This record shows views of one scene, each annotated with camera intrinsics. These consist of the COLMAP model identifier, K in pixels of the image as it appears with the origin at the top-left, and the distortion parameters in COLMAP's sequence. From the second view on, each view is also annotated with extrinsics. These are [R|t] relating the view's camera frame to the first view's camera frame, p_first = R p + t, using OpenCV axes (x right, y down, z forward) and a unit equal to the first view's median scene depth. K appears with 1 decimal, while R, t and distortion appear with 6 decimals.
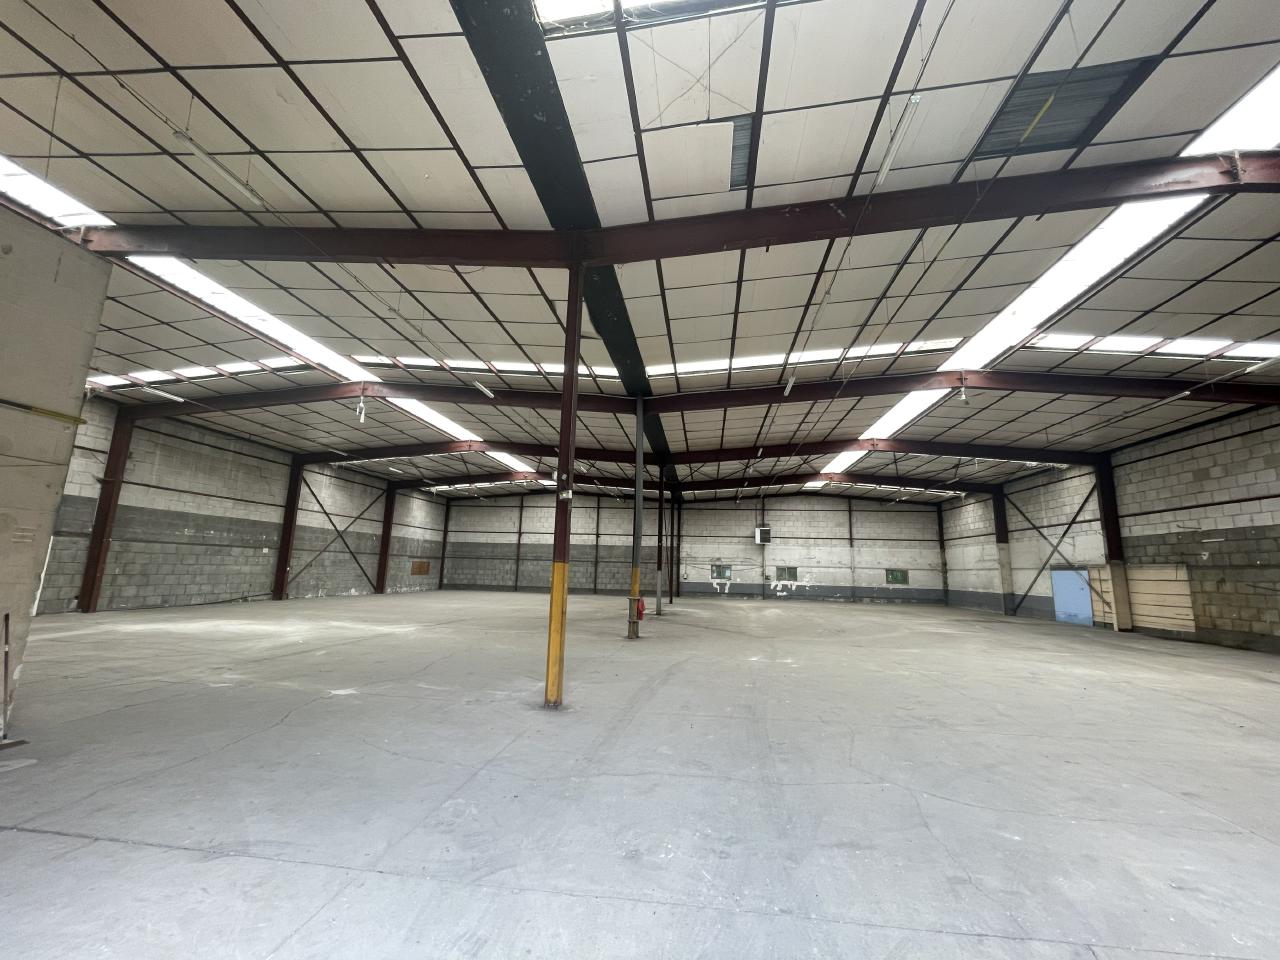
lens RADIAL K [[521.1, 0, 640.9], [0, 521.1, 478.0], [0, 0, 1]] dist [-0.002281, -0.000306]
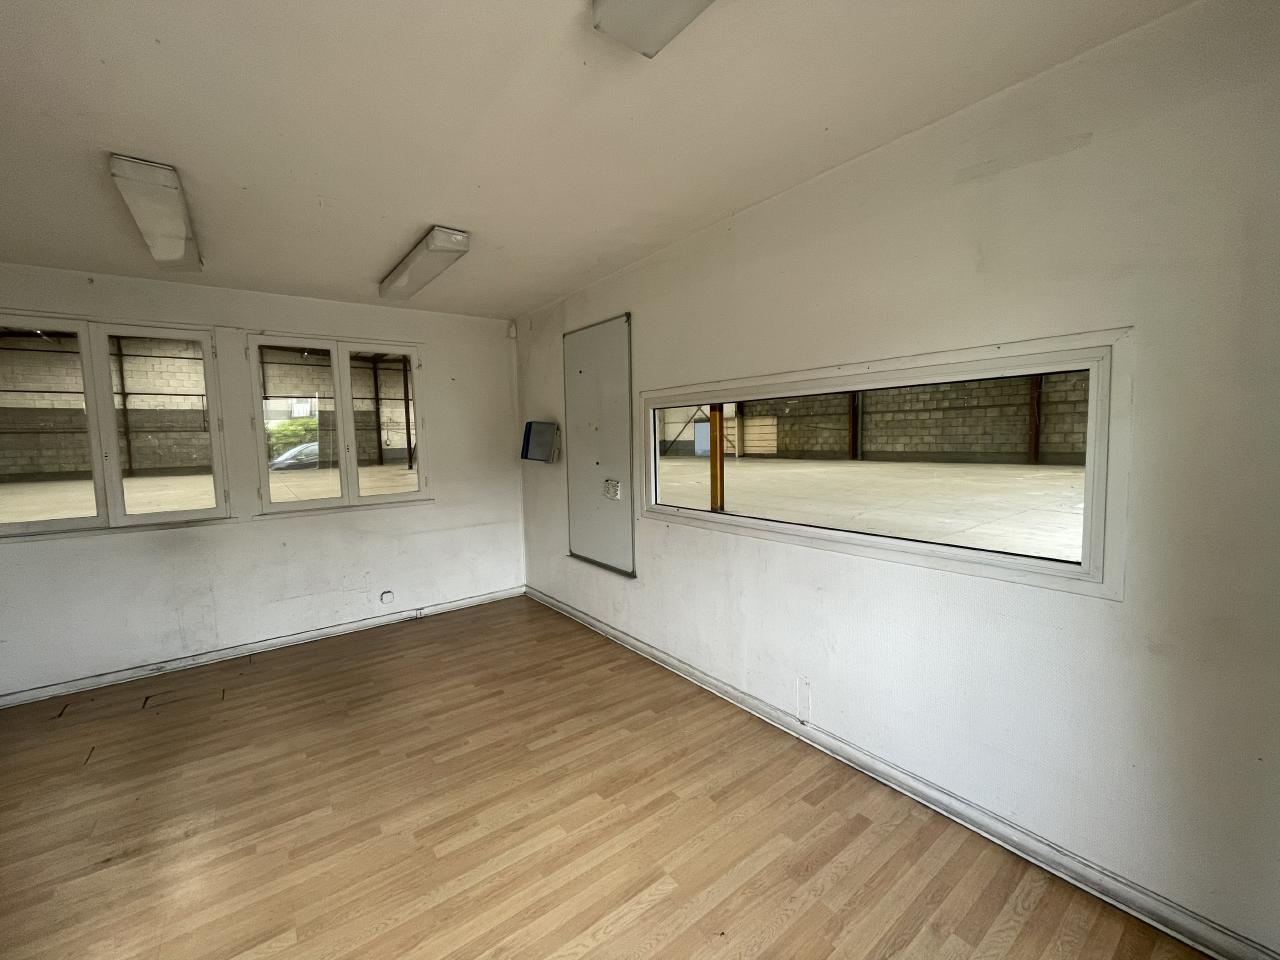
lens RADIAL K [[521.1, 0, 640.9], [0, 521.1, 478.0], [0, 0, 1]] dist [-0.002281, -0.000306]
pose [[0.714345, -0.099676, 0.692659, -0.385613], [-0.079132, 0.971950, 0.221477, 0.013021], [-0.695306, -0.213022, 0.686419, 0.050787]]
